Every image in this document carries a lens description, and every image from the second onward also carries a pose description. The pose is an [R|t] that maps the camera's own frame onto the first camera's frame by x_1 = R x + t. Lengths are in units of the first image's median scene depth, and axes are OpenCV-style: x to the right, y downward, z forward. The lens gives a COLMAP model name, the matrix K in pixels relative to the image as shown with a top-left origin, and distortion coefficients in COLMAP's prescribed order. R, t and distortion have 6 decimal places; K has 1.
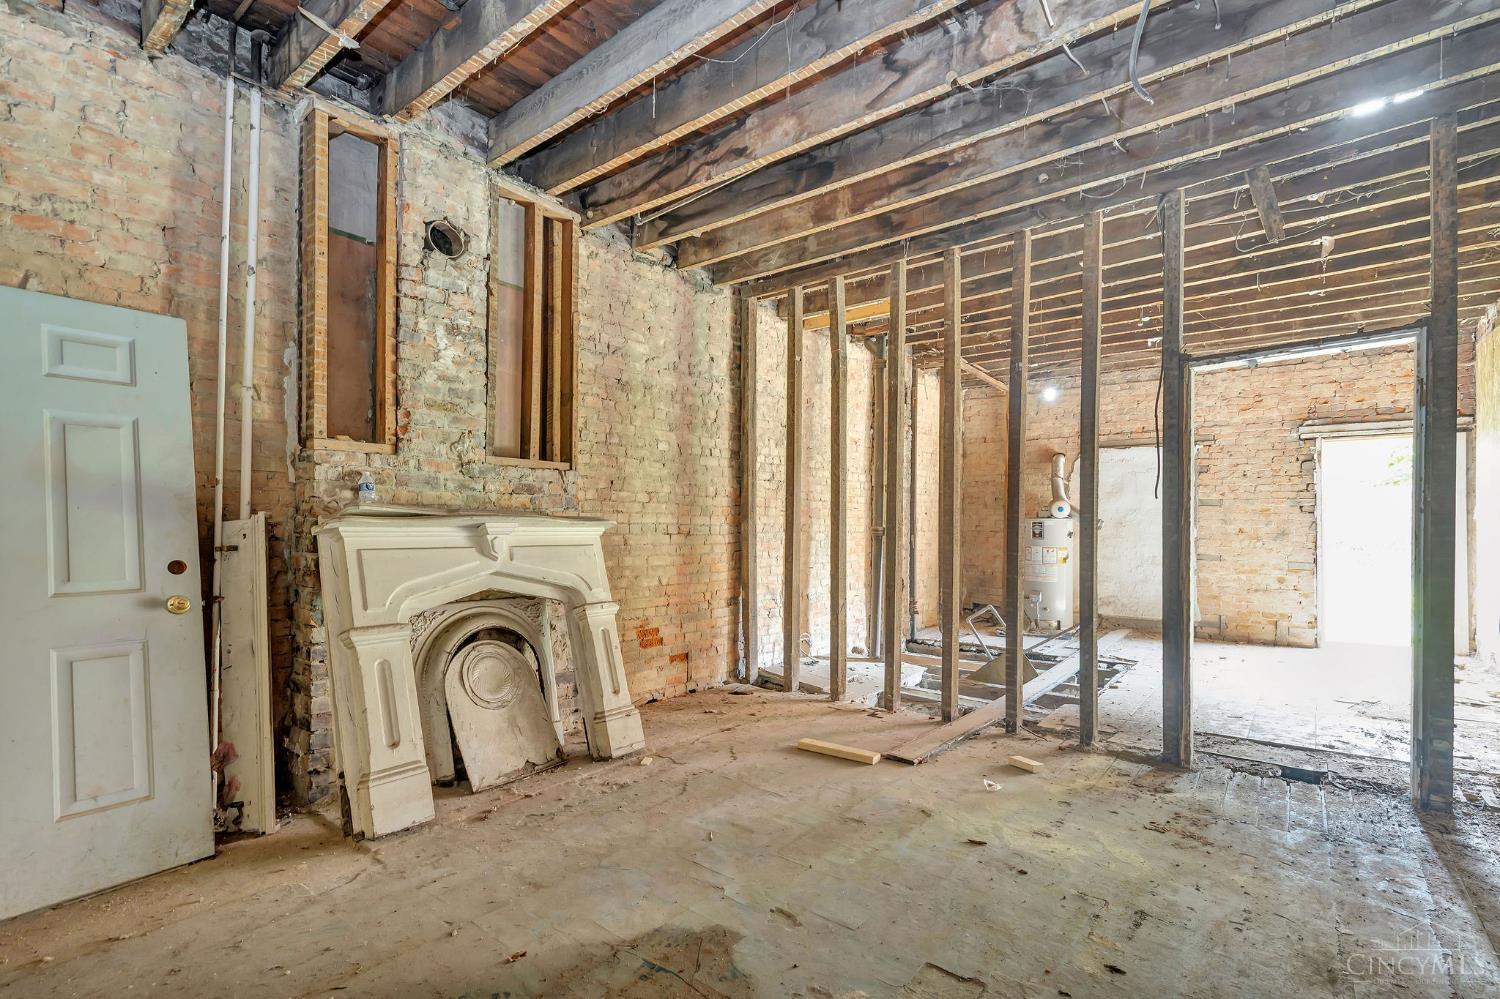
lens RADIAL K [[685.8, 0, 765.8], [0, 685.8, 523.3], [0, 0, 1]] dist [0.007860, -0.001041]
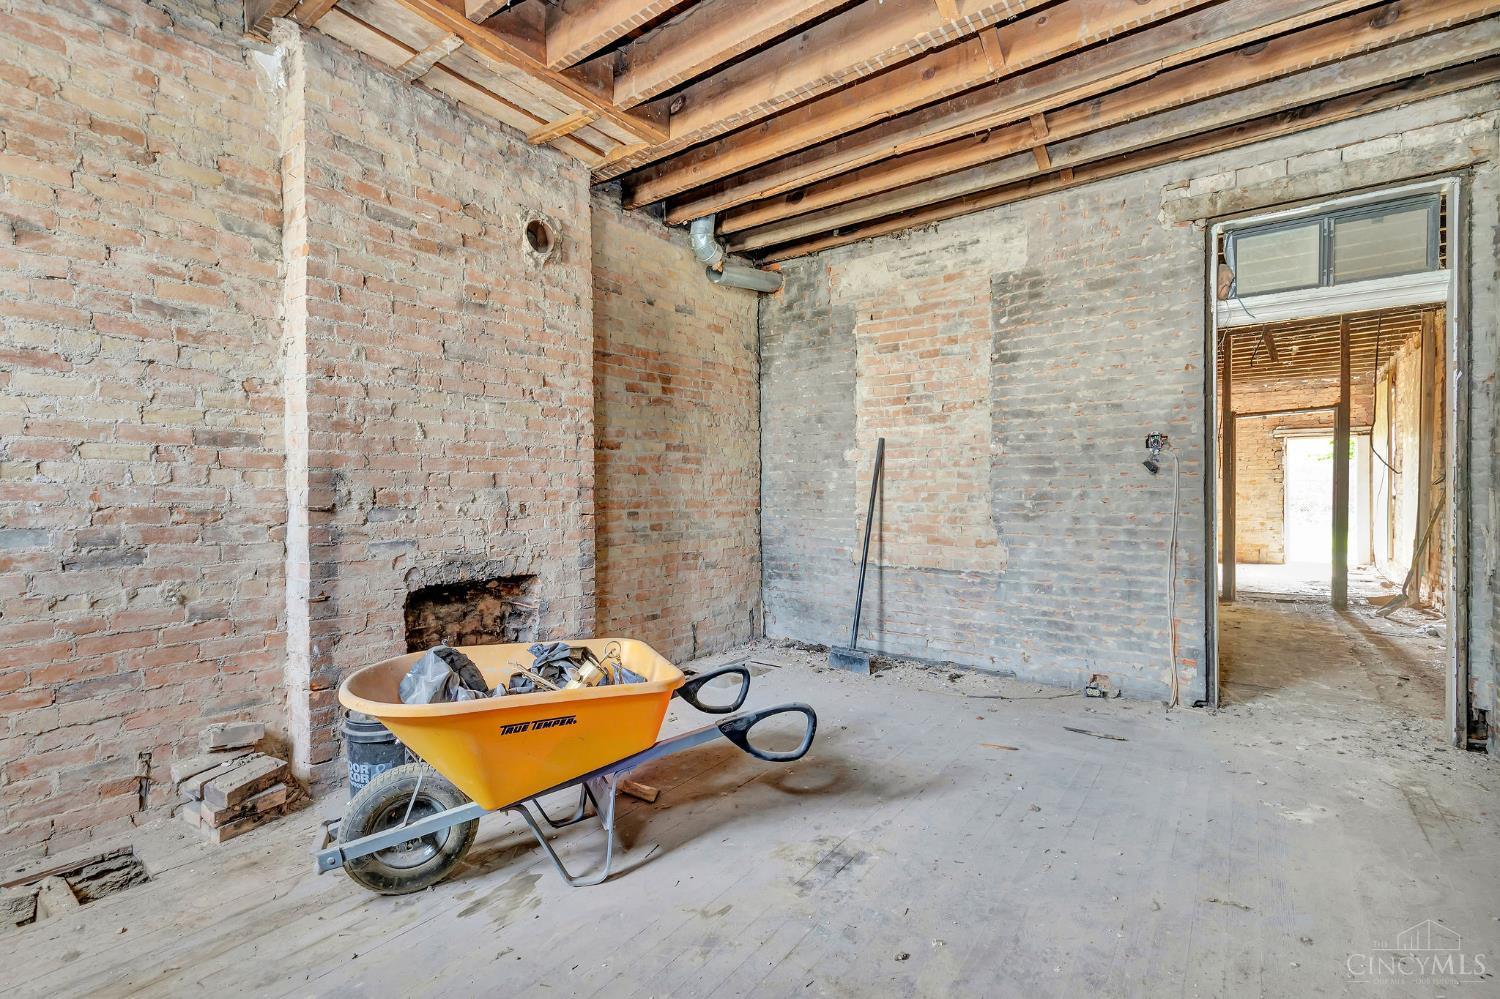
lens RADIAL K [[685.8, 0, 759.3], [0, 685.8, 499.0], [0, 0, 1]] dist [0.007860, -0.001041]
pose [[0.999169, -0.002544, 0.040673, -0.958493], [0.002103, 0.999938, 0.010899, 0.005547], [-0.040698, -0.010805, 0.999113, -1.094214]]
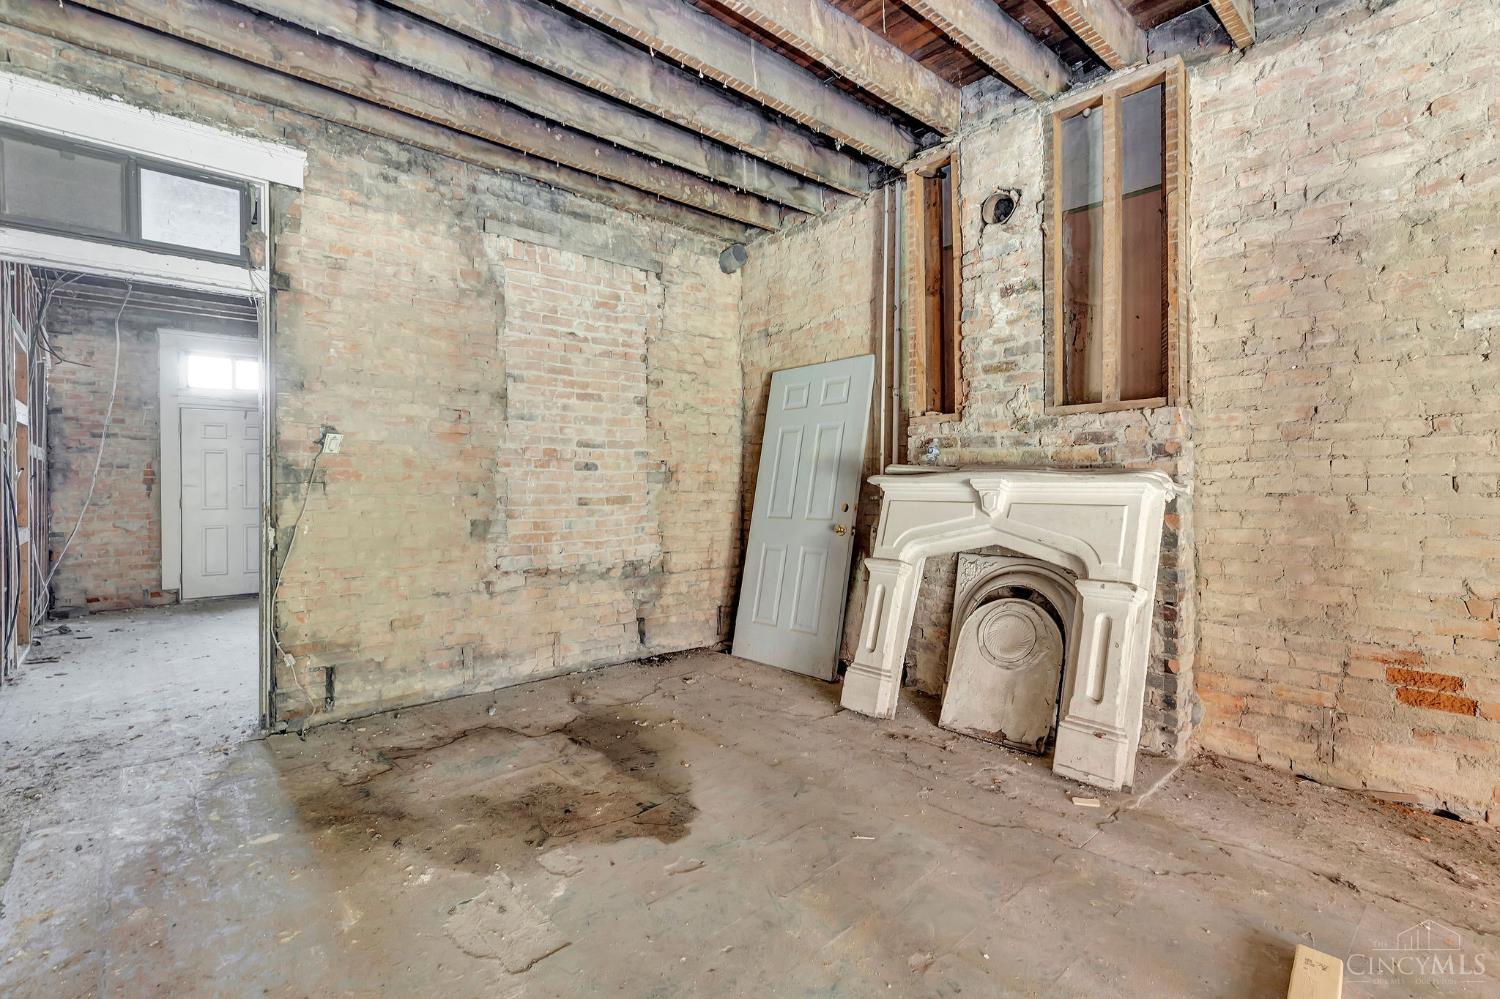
lens RADIAL K [[685.8, 0, 730.8], [0, 685.8, 485.0], [0, 0, 1]] dist [0.007860, -0.001041]
pose [[-0.185735, 0.001125, -0.982599, 0.613062], [0.007810, 0.999969, -0.000332, 0.005345], [0.982569, -0.007736, -0.185738, 0.759940]]
